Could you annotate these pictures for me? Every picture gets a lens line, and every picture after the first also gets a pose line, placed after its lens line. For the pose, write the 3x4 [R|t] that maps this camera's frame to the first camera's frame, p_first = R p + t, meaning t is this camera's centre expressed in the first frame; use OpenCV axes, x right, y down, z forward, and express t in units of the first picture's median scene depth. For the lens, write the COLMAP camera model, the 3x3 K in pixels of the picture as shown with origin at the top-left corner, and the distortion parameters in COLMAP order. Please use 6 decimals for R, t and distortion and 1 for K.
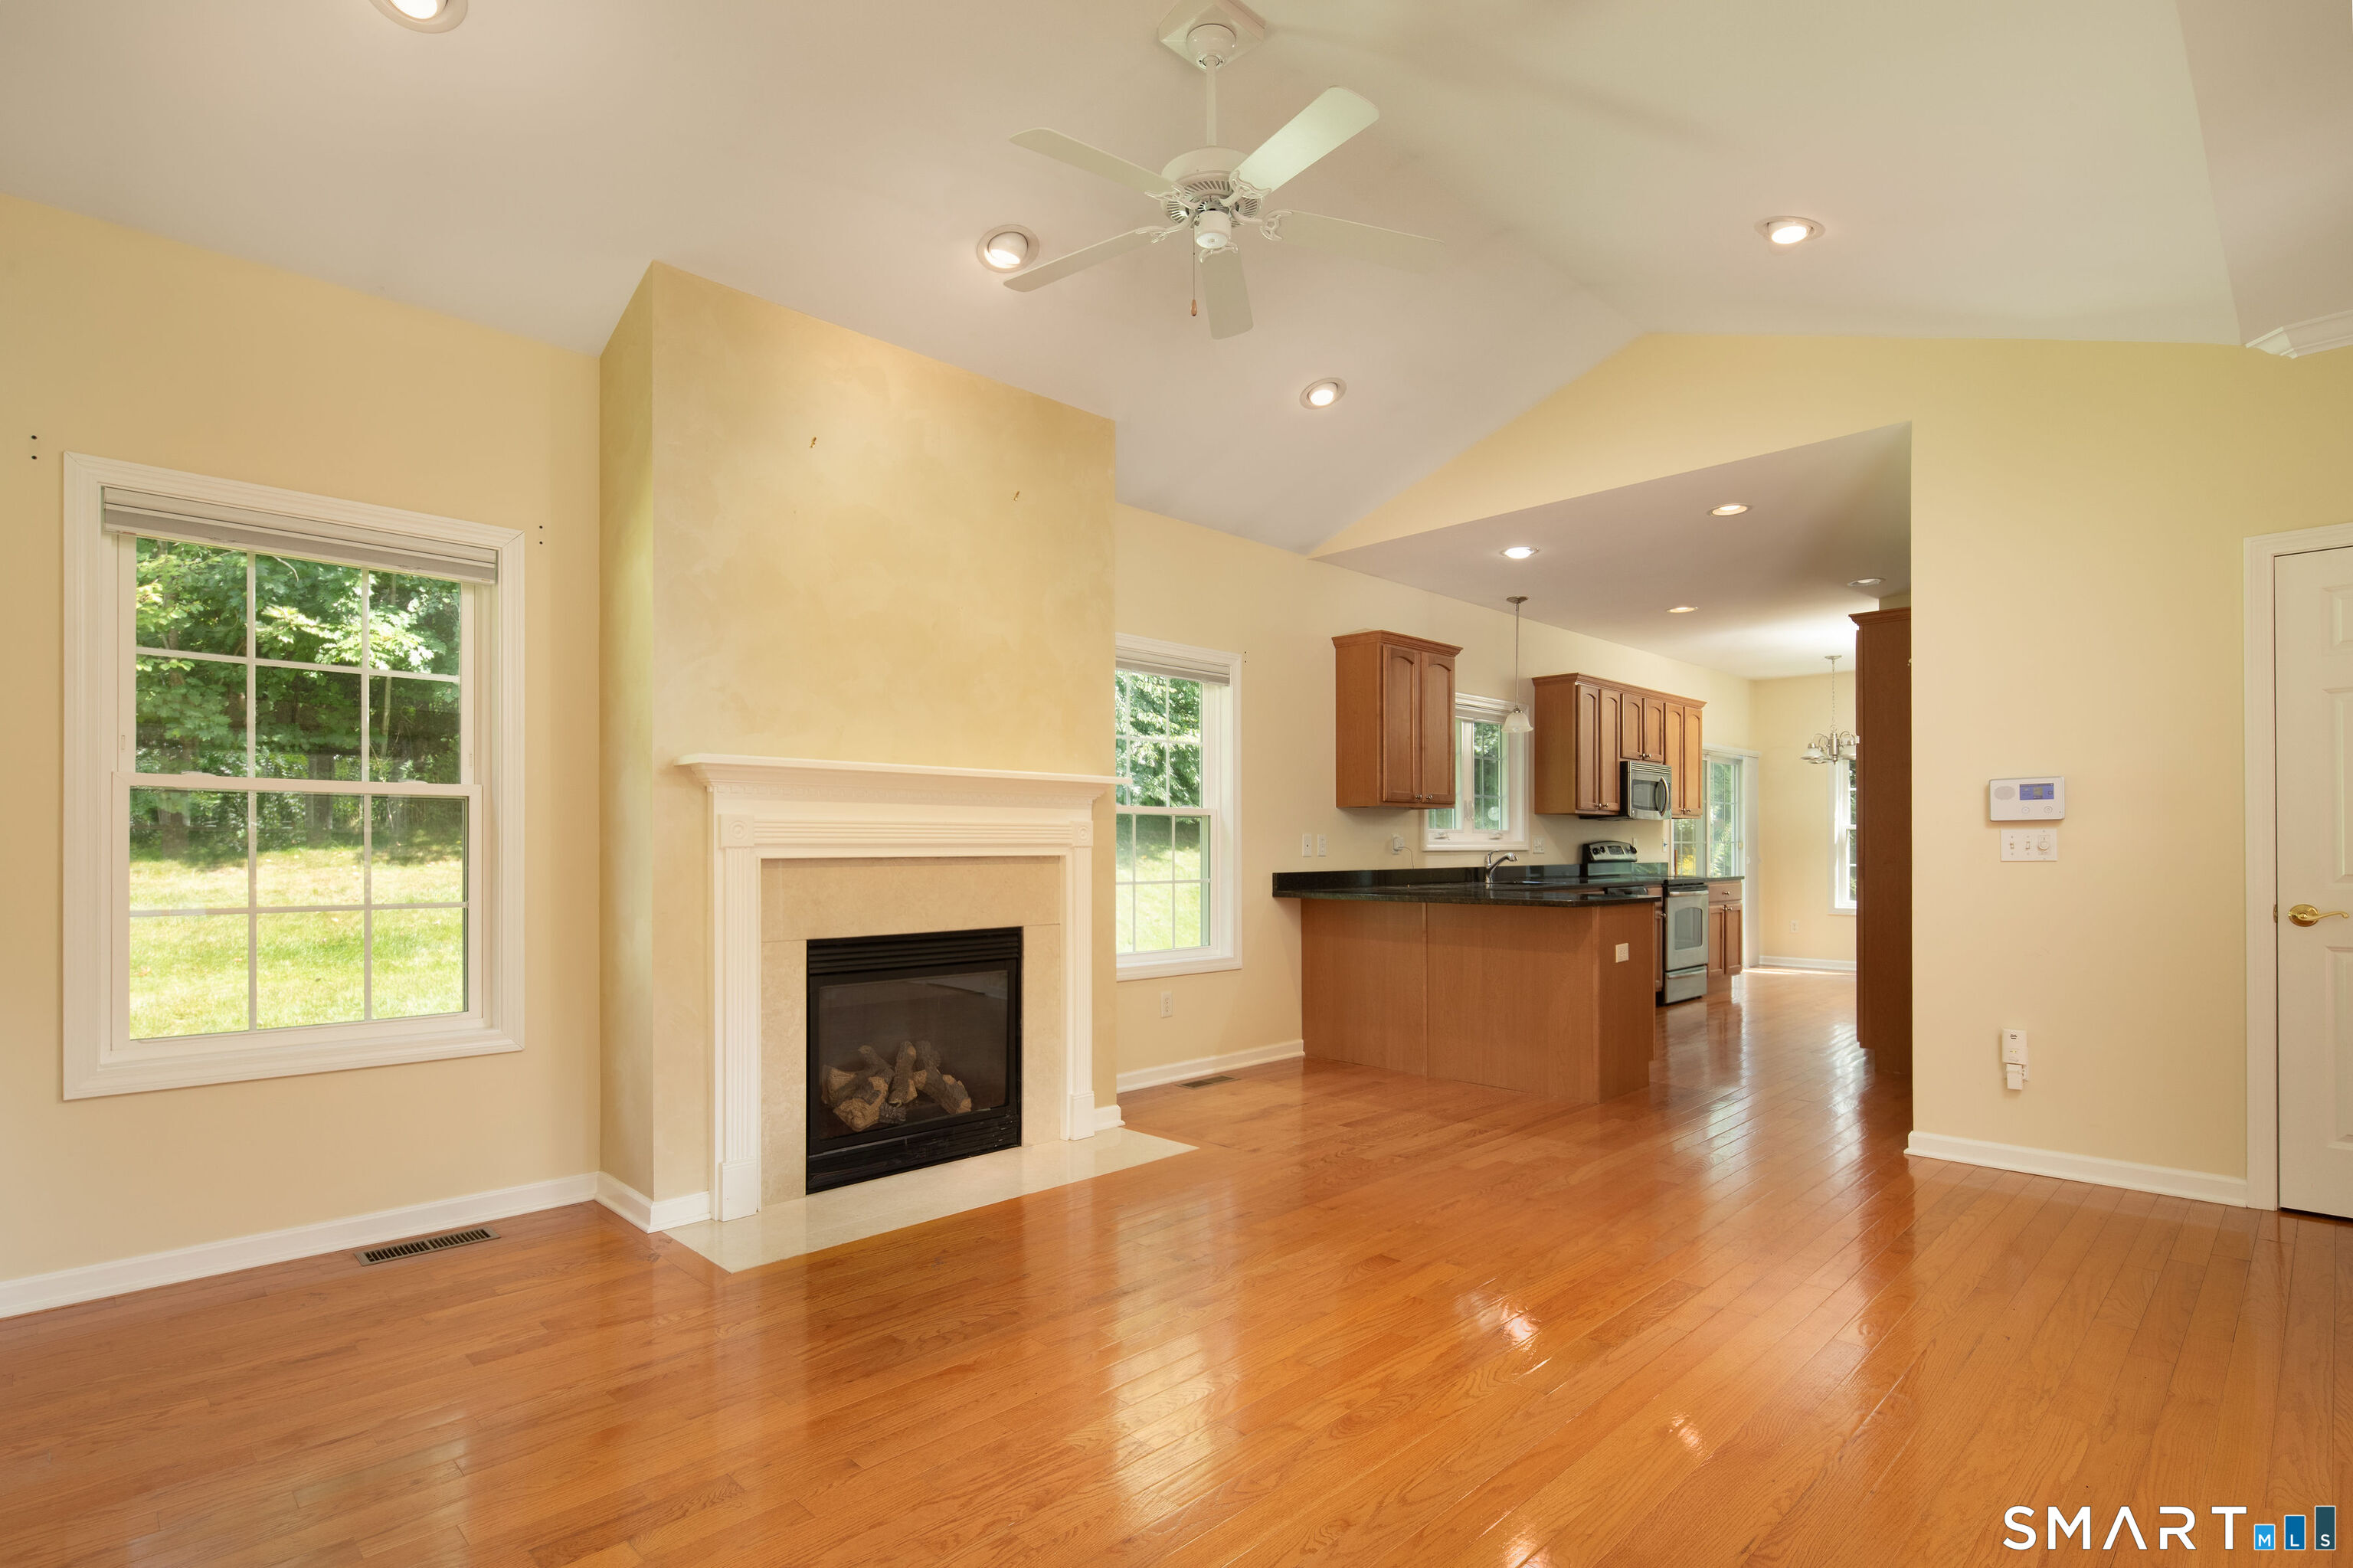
lens RADIAL K [[1154.4, 0, 1171.9], [0, 1154.4, 857.3], [0, 0, 1]] dist [0.000474, 0.000014]
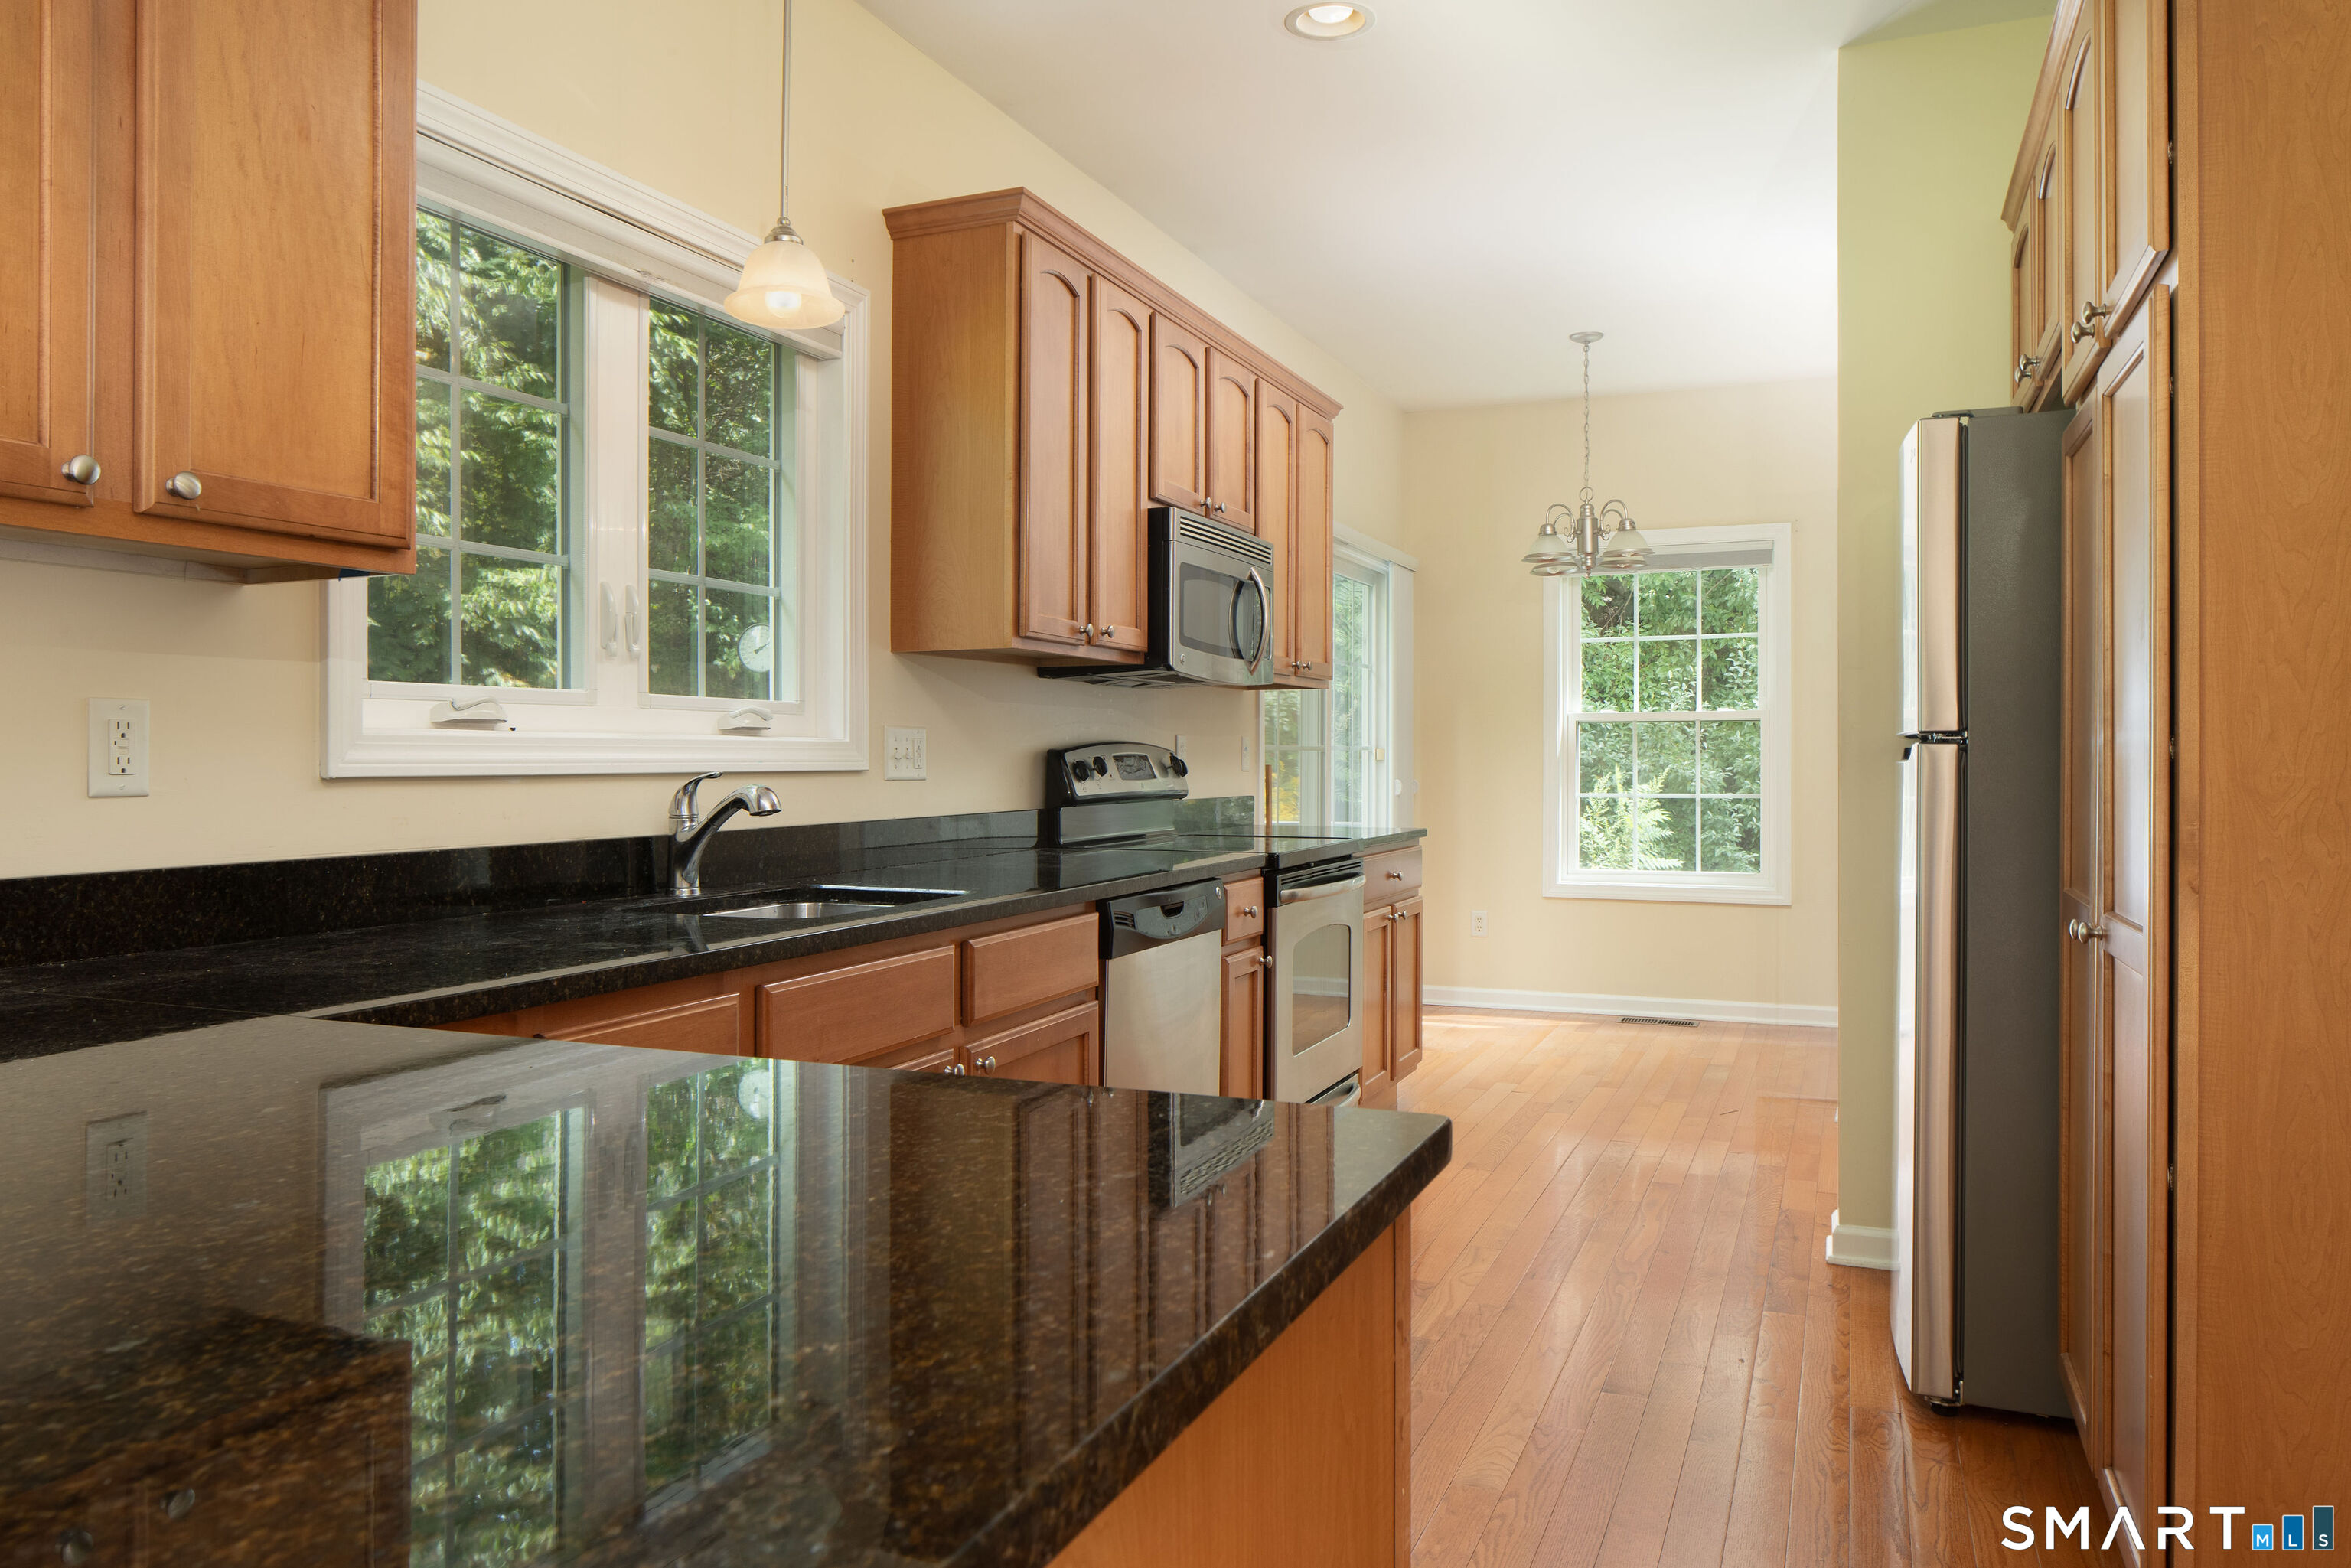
lens RADIAL K [[1608.0, 0, 1175.5], [0, 1608.0, 784.0], [0, 0, 1]] dist [0.003675, 0.000443]
pose [[0.923455, -0.003417, 0.383690, 0.210947], [0.000462, 0.999970, 0.007794, -0.005288], [-0.383705, -0.007020, 0.923429, 0.551605]]
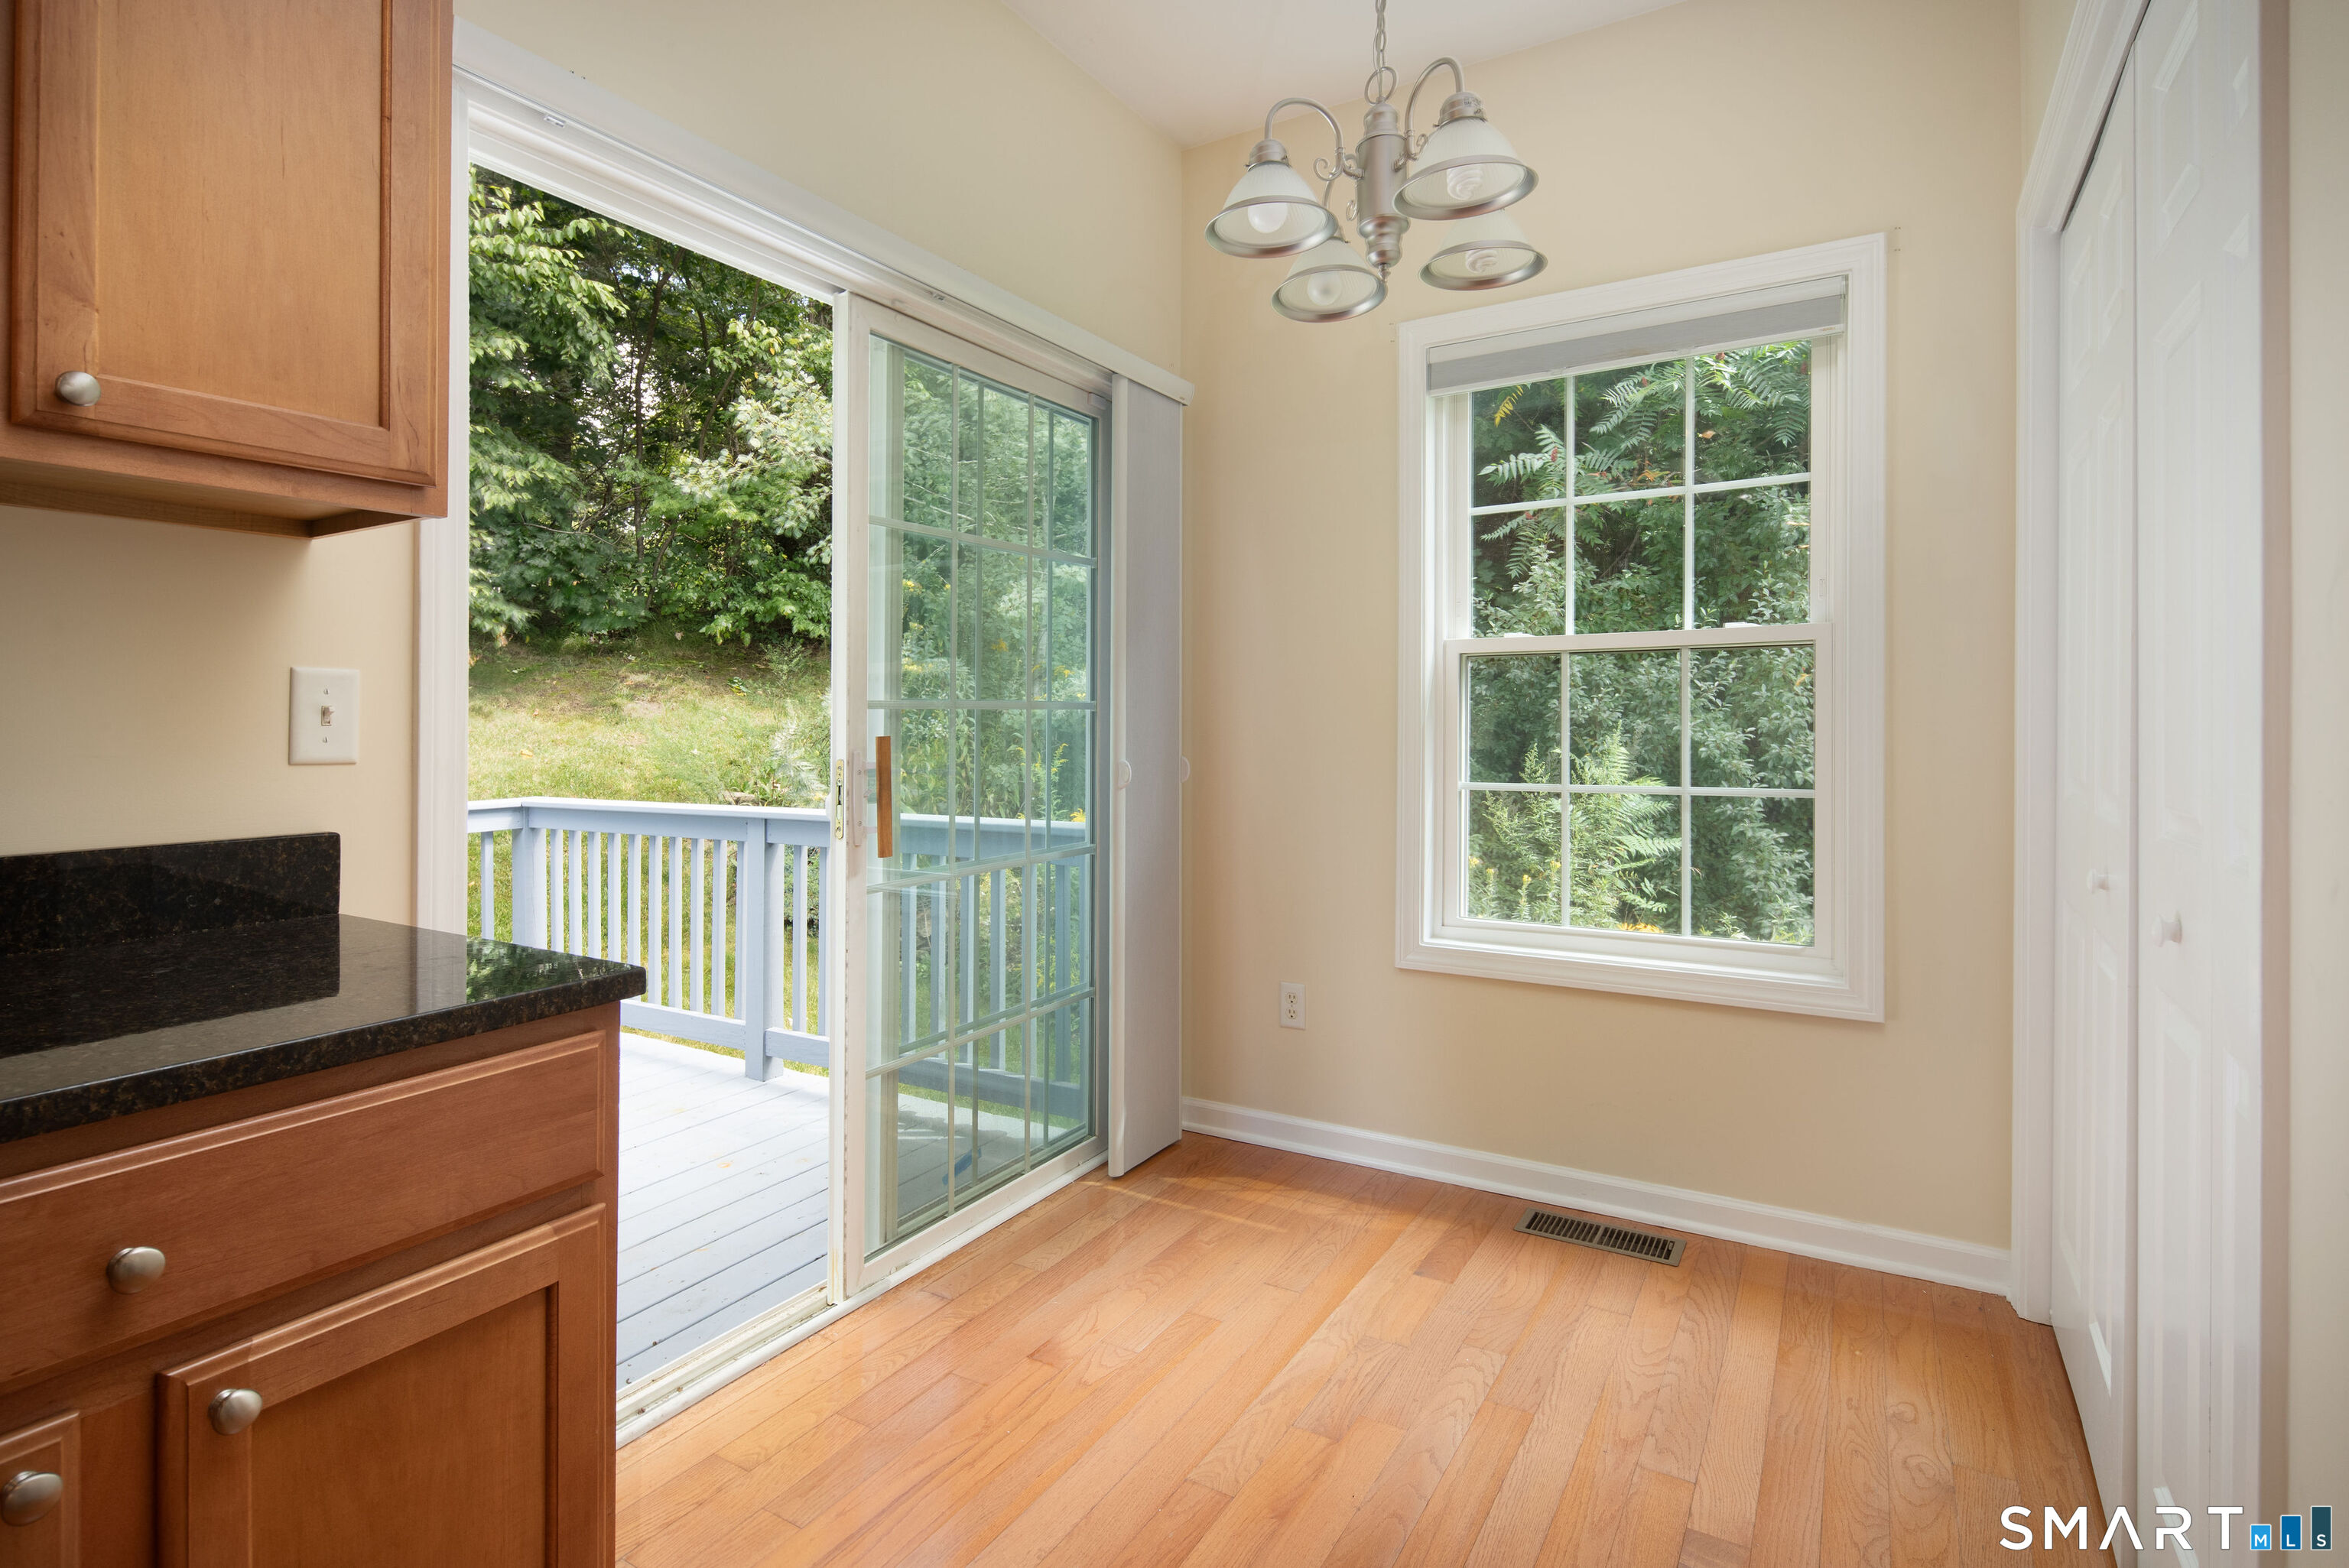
lens RADIAL K [[1173.9, 0, 1174.5], [0, 1173.9, 784.0], [0, 0, 1]] dist [-0.001711, -0.000237]
pose [[0.964312, -0.020686, 0.263958, 0.574690], [0.009335, 0.998980, 0.044187, -0.009202], [-0.264603, -0.040146, 0.963521, 0.960142]]
